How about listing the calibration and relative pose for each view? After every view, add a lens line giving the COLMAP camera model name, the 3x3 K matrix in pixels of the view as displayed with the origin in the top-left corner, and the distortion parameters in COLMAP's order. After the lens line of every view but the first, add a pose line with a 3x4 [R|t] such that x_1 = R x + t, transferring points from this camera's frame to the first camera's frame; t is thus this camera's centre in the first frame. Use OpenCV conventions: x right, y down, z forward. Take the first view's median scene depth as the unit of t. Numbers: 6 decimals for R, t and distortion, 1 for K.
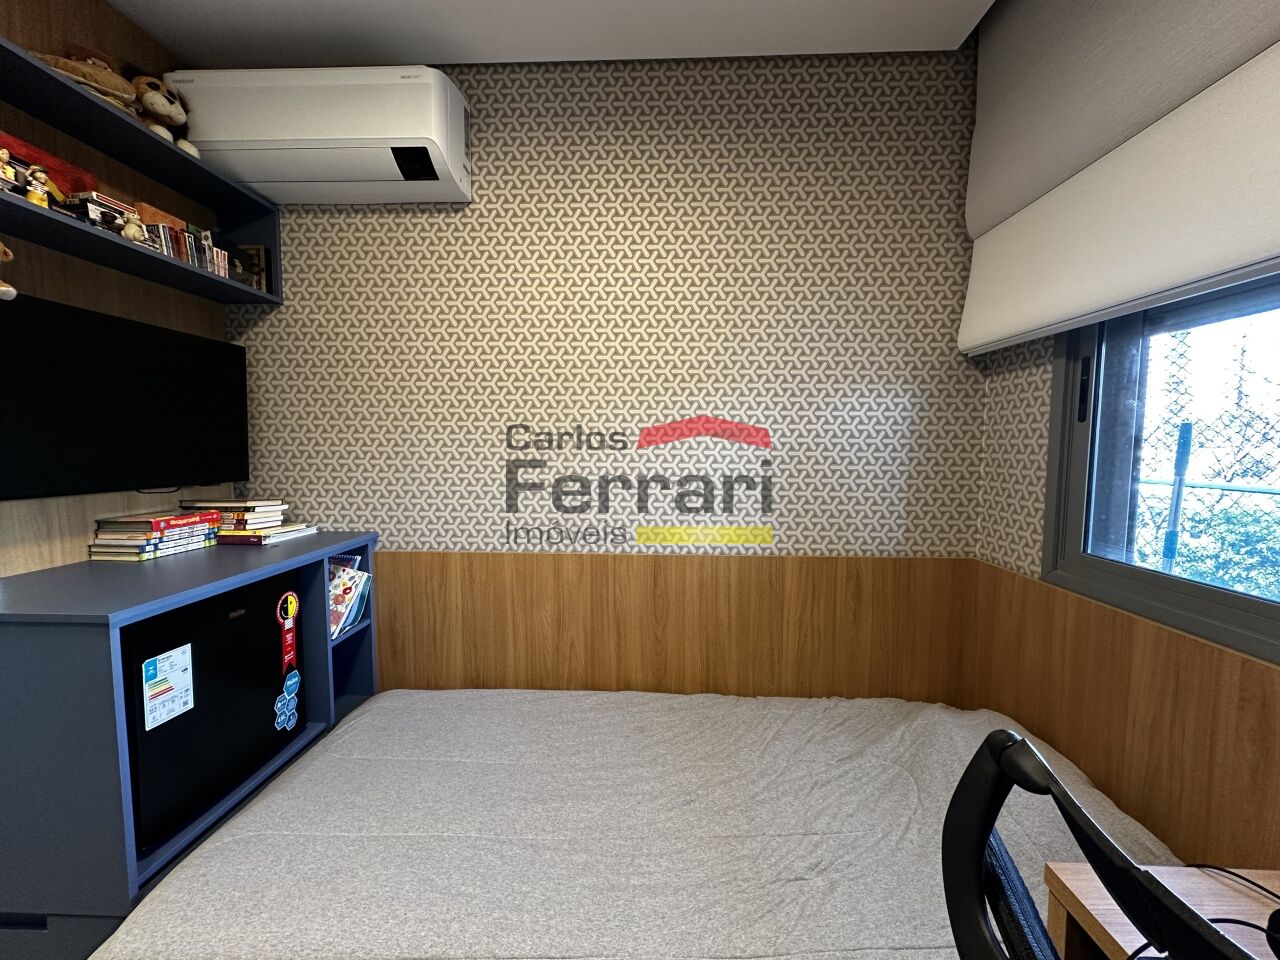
lens RADIAL K [[507.9, 0, 640.0], [0, 507.9, 481.2], [0, 0, 1]] dist [0.001117, 0.000442]
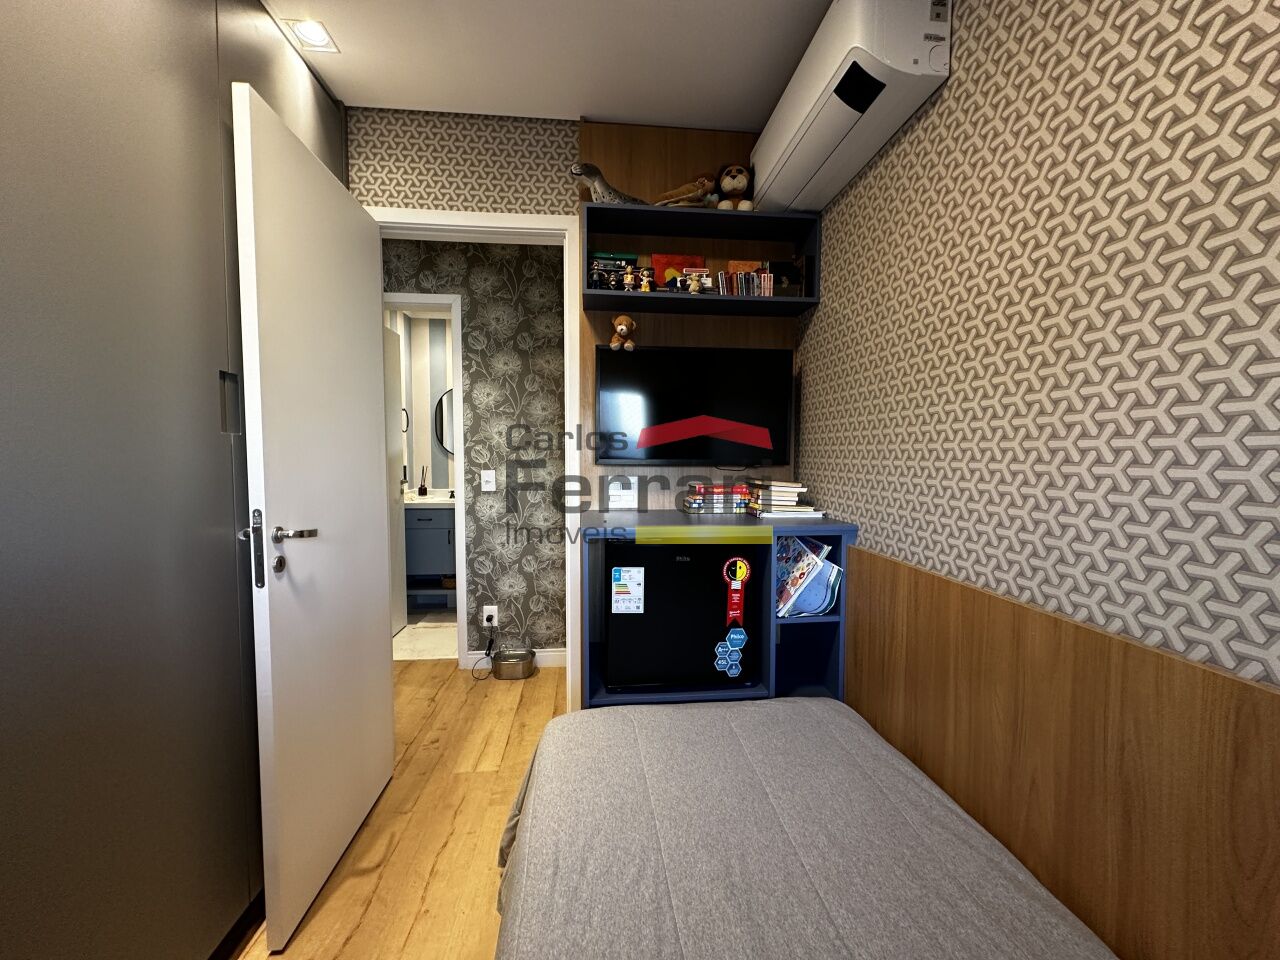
lens RADIAL K [[507.9, 0, 638.9], [0, 507.9, 479.8], [0, 0, 1]] dist [0.001117, 0.000442]
pose [[0.135800, 0.044490, -0.989737, 0.393191], [-0.071313, 0.996839, 0.035024, 0.019456], [0.988166, 0.065825, 0.138543, 0.596774]]
